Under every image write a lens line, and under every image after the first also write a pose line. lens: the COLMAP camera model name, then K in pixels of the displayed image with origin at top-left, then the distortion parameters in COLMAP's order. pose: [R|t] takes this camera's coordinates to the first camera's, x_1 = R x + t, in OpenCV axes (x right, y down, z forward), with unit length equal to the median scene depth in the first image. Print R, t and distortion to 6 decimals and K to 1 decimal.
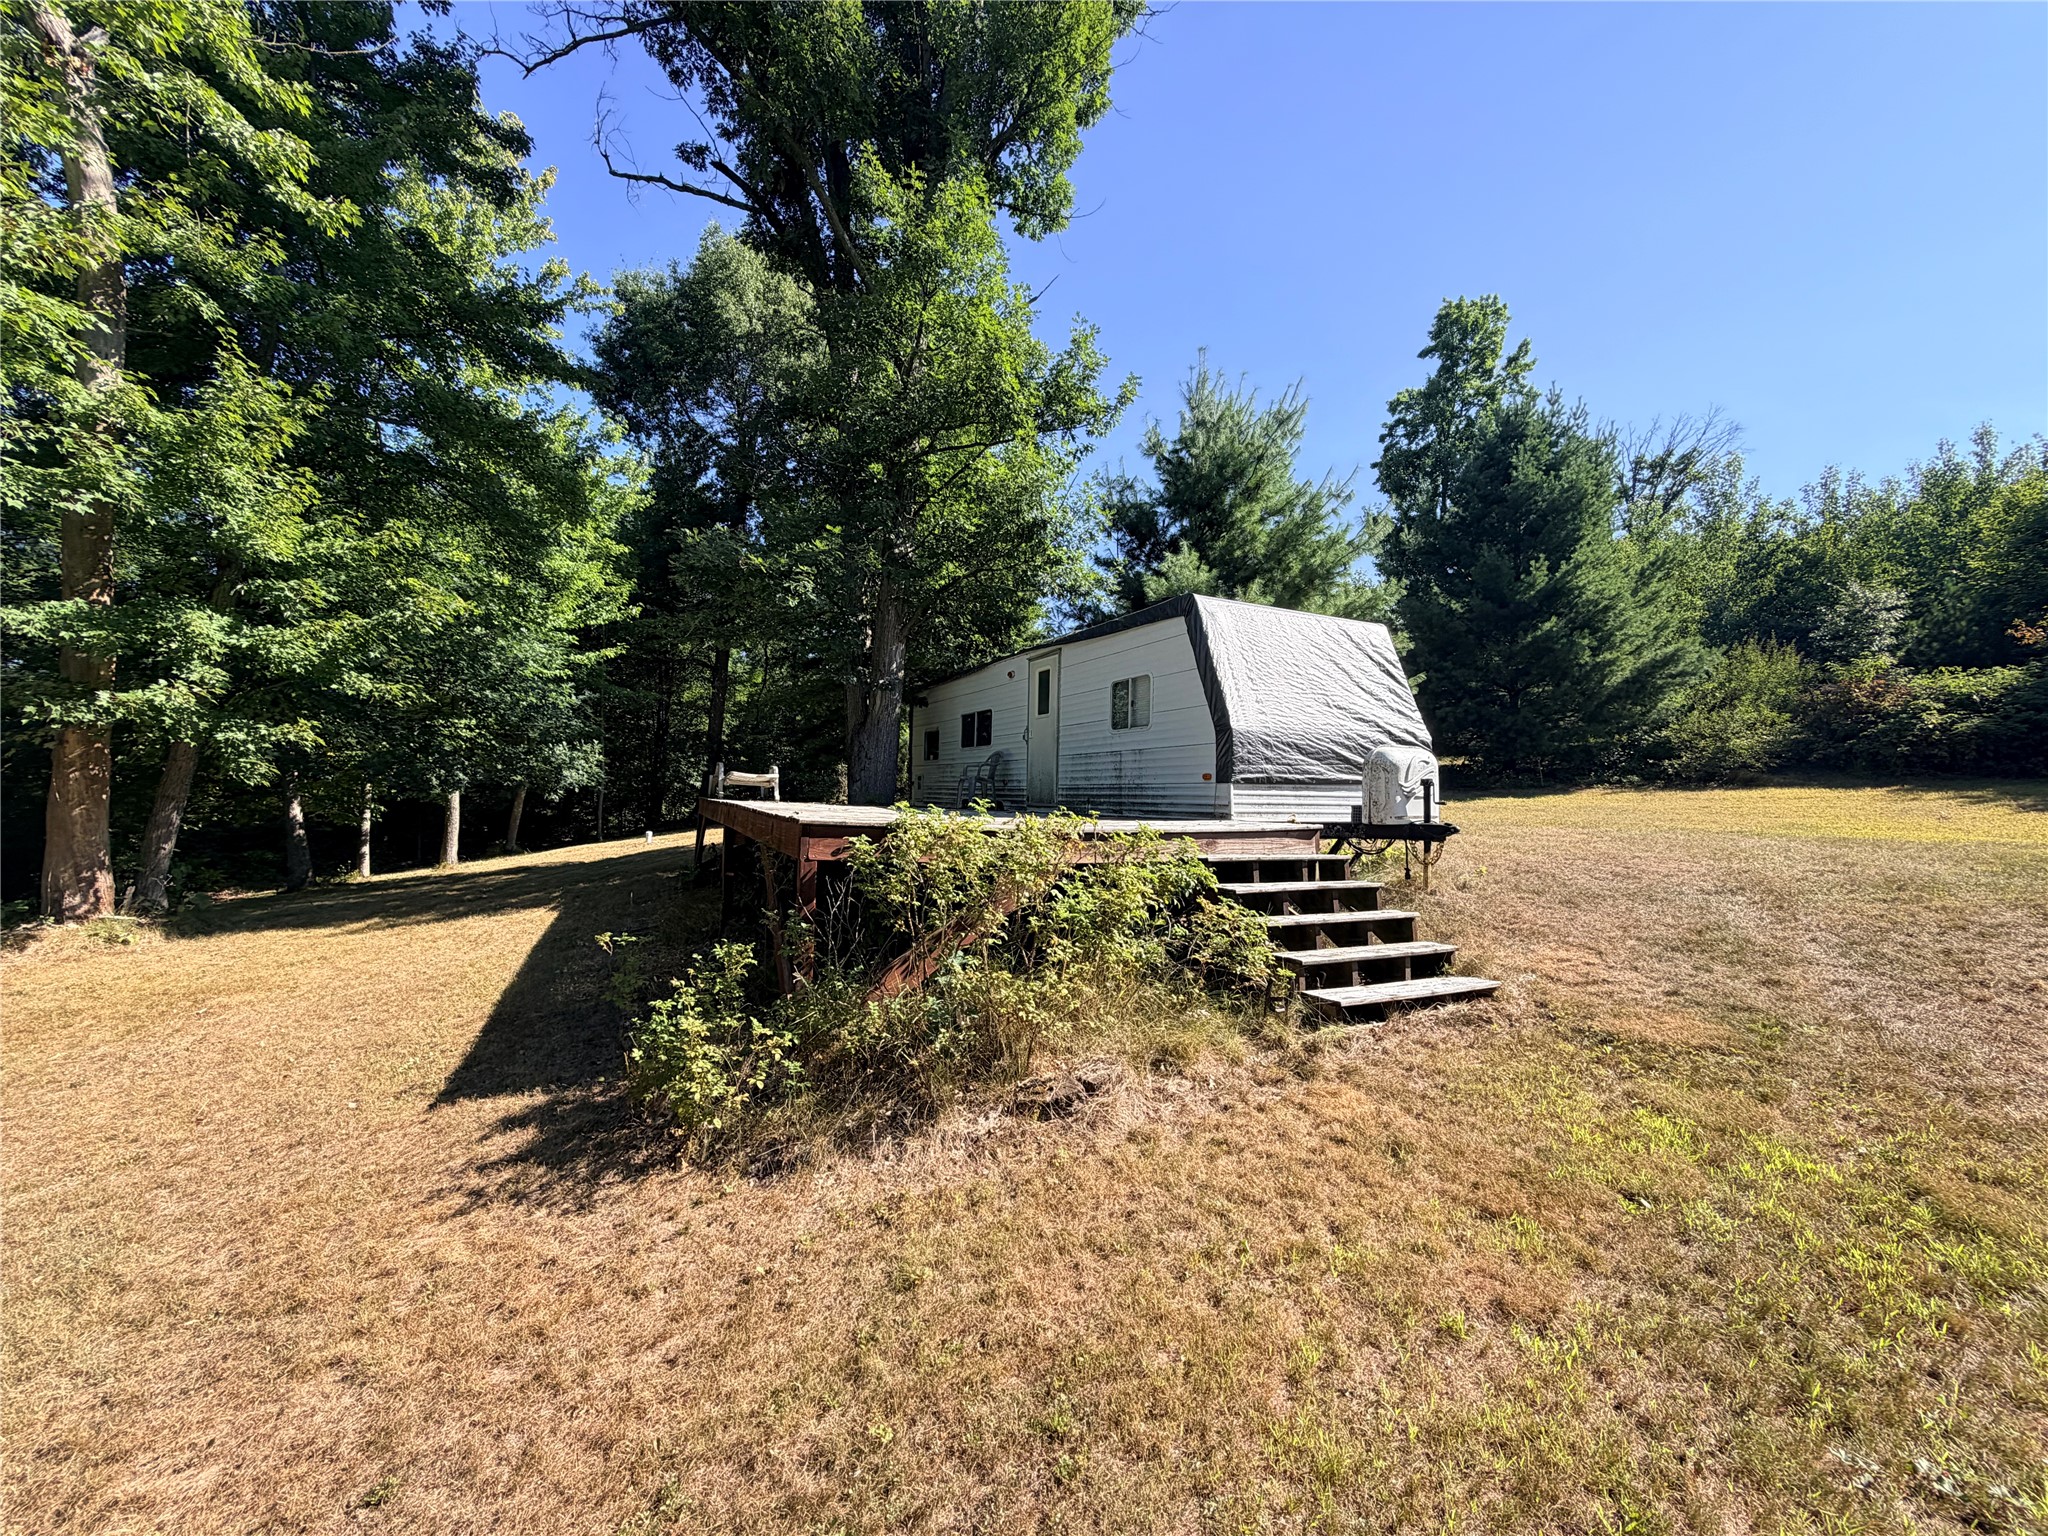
lens RADIAL K [[813.1, 0, 1031.7], [0, 813.1, 770.4], [0, 0, 1]] dist [-0.001887, 0.000151]
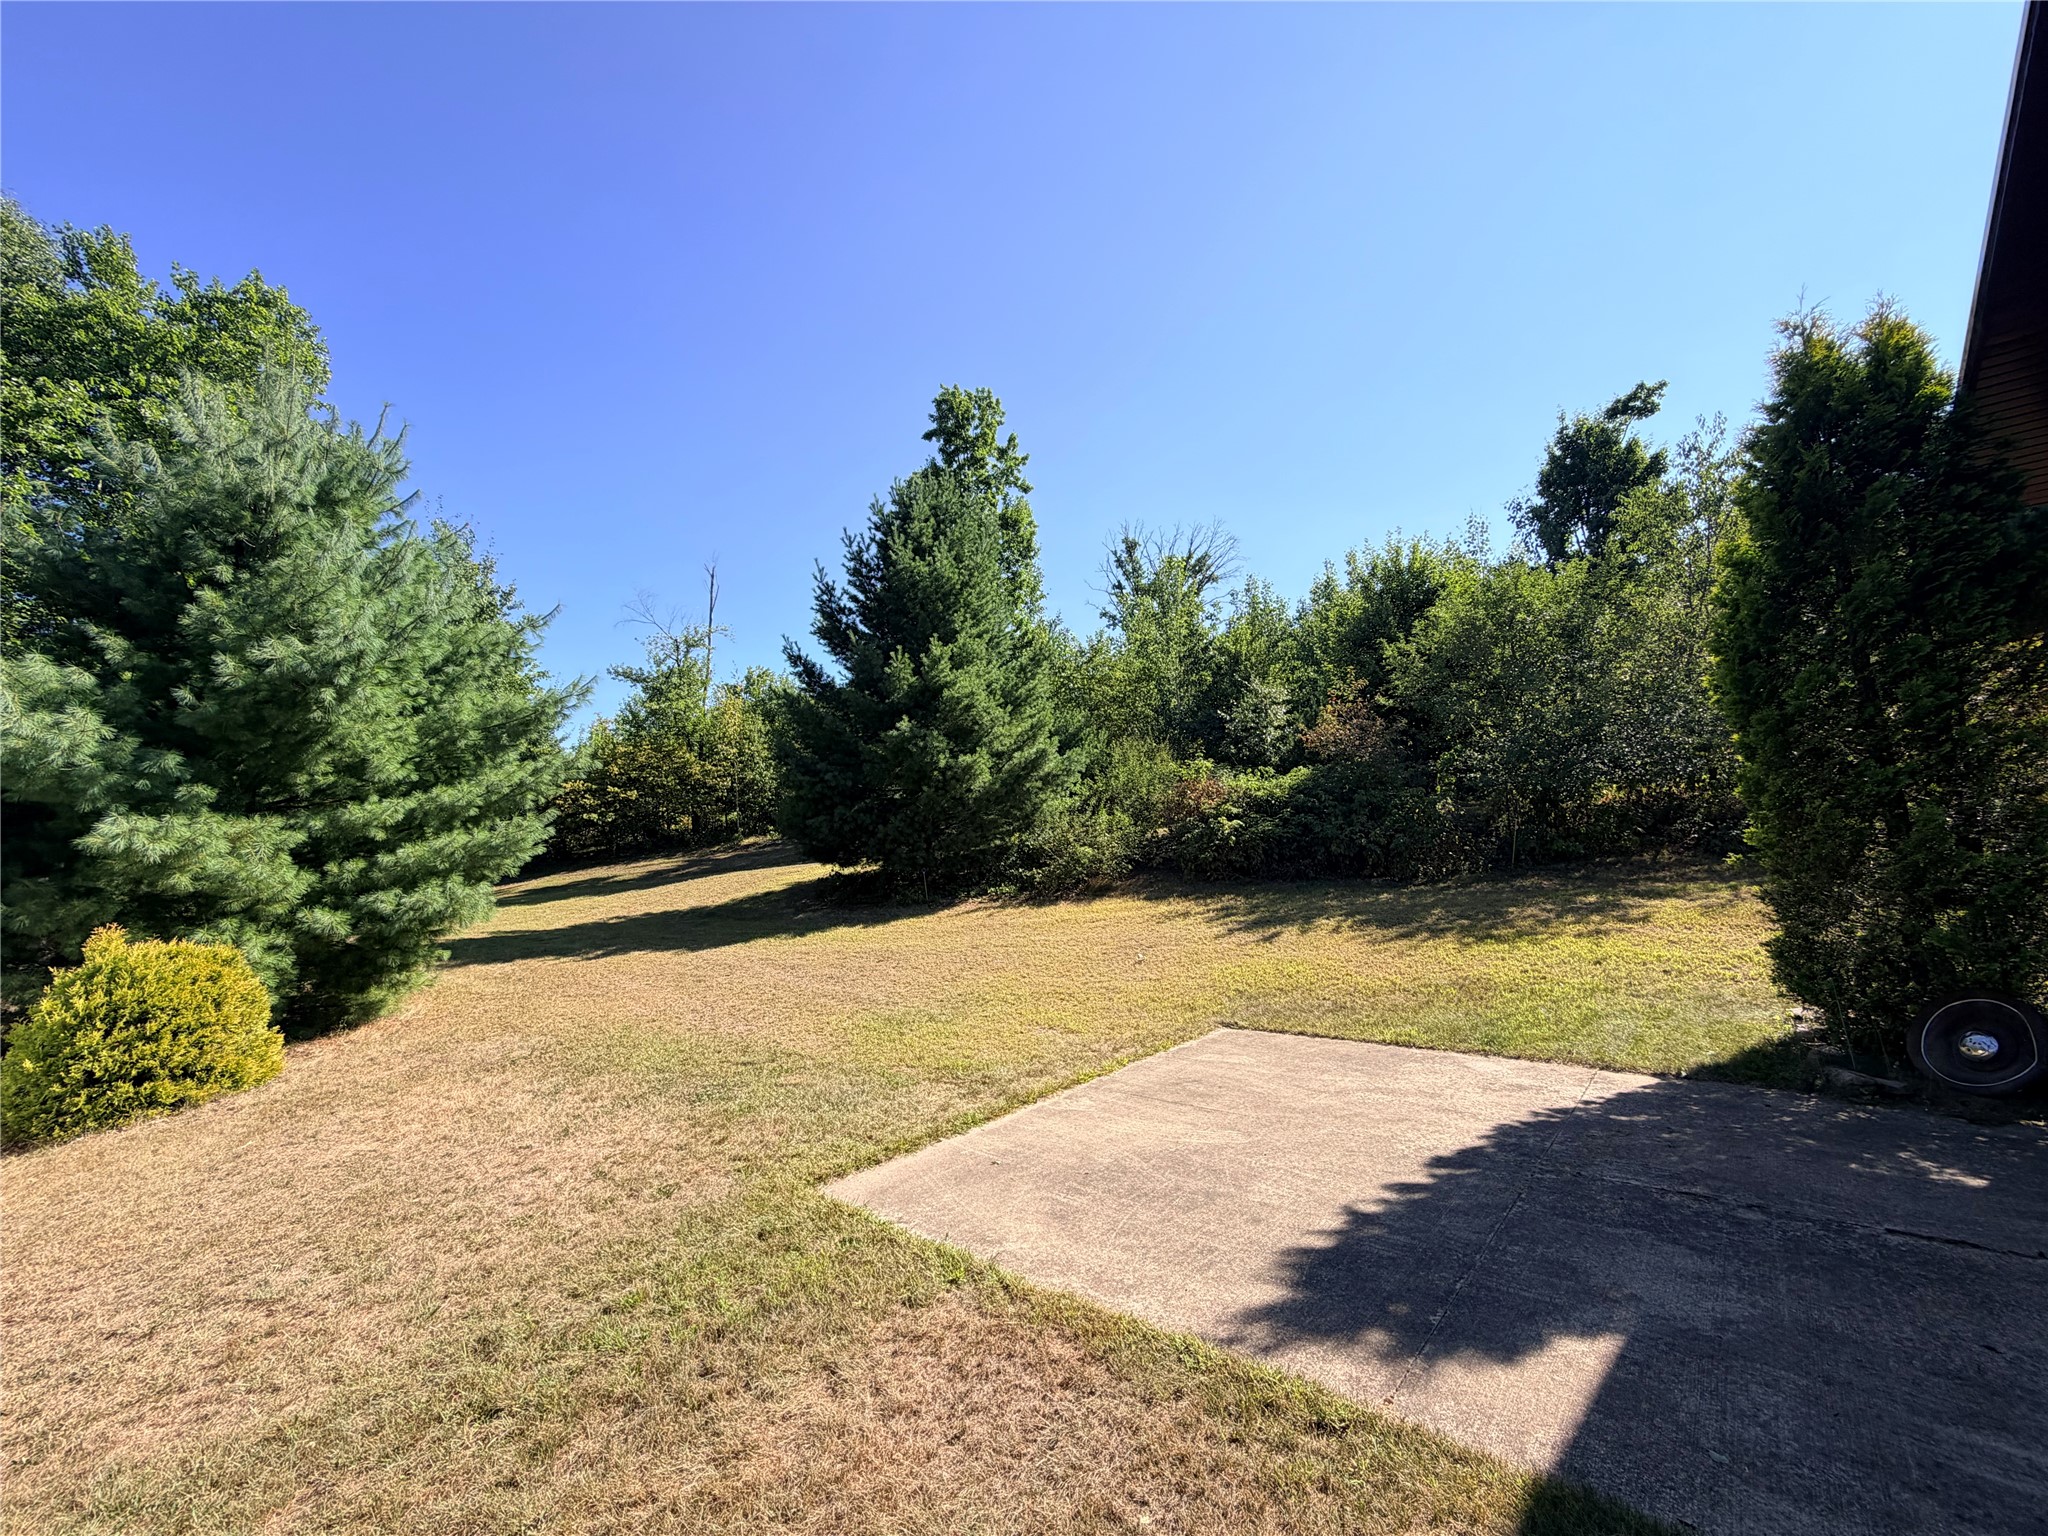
lens RADIAL K [[813.1, 0, 1021.6], [0, 813.1, 768.6], [0, 0, 1]] dist [-0.001887, 0.000151]
pose [[0.934909, -0.013369, 0.354636, 0.511524], [0.040891, 0.996693, -0.070224, -0.073180], [-0.352524, 0.080155, 0.932364, 0.144827]]
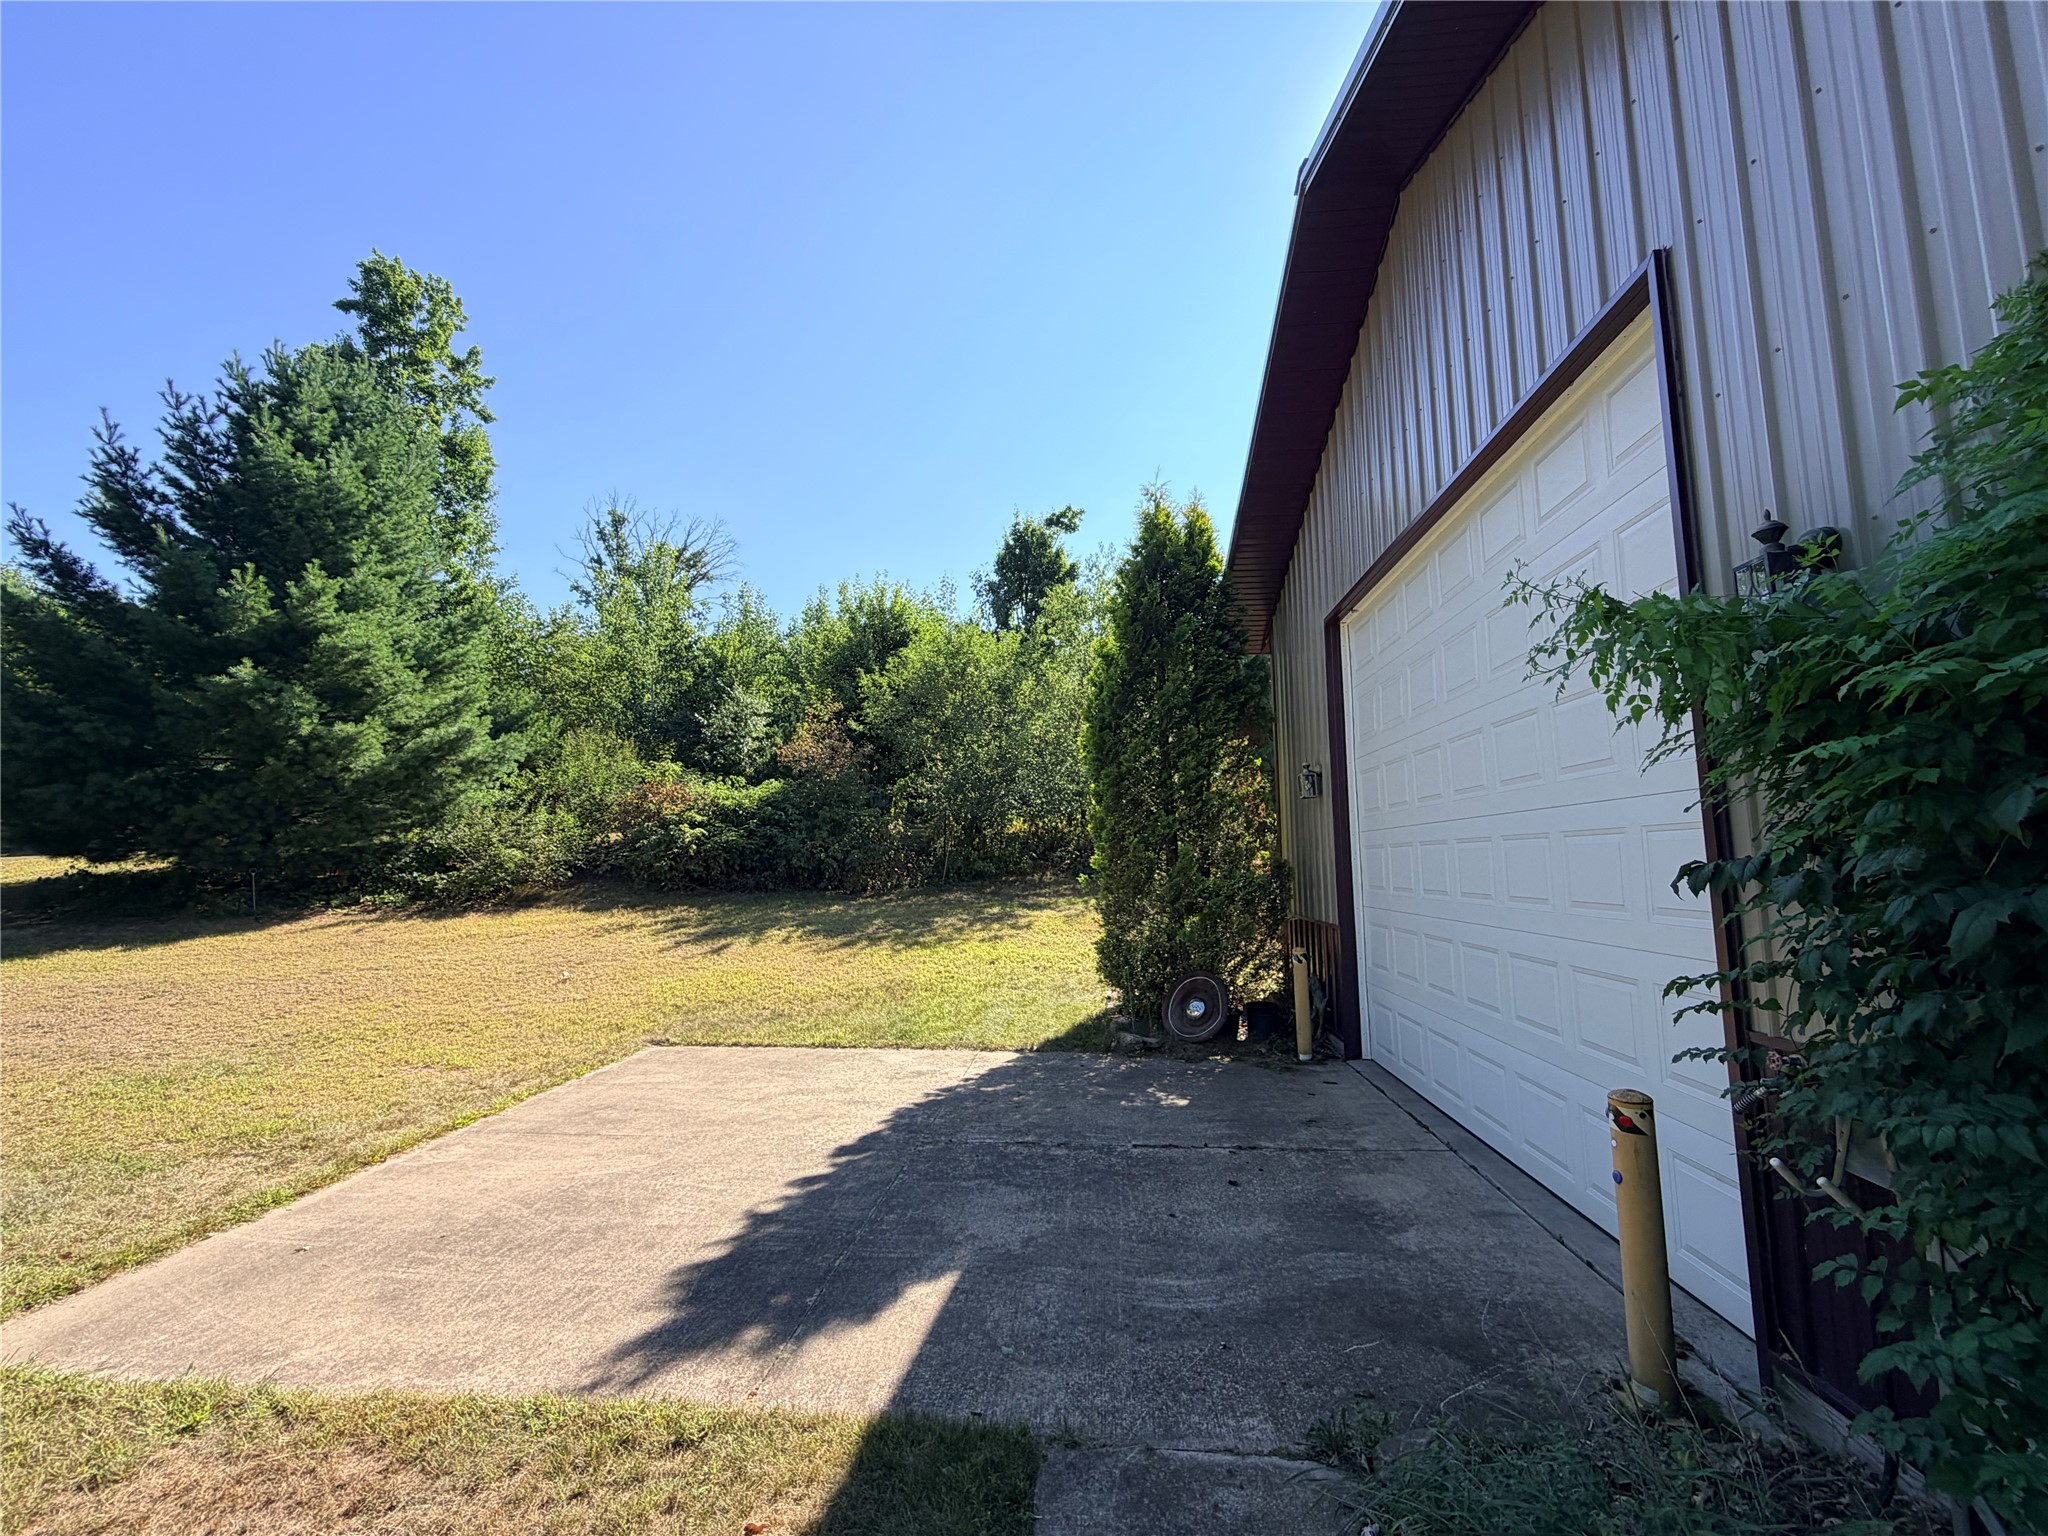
lens RADIAL K [[813.1, 0, 1019.5], [0, 813.1, 767.3], [0, 0, 1]] dist [-0.001887, 0.000151]
pose [[0.552875, 0.077414, 0.829661, 0.518411], [-0.018954, 0.996586, -0.080358, -0.070982], [-0.833049, 0.028702, 0.552455, 0.139625]]
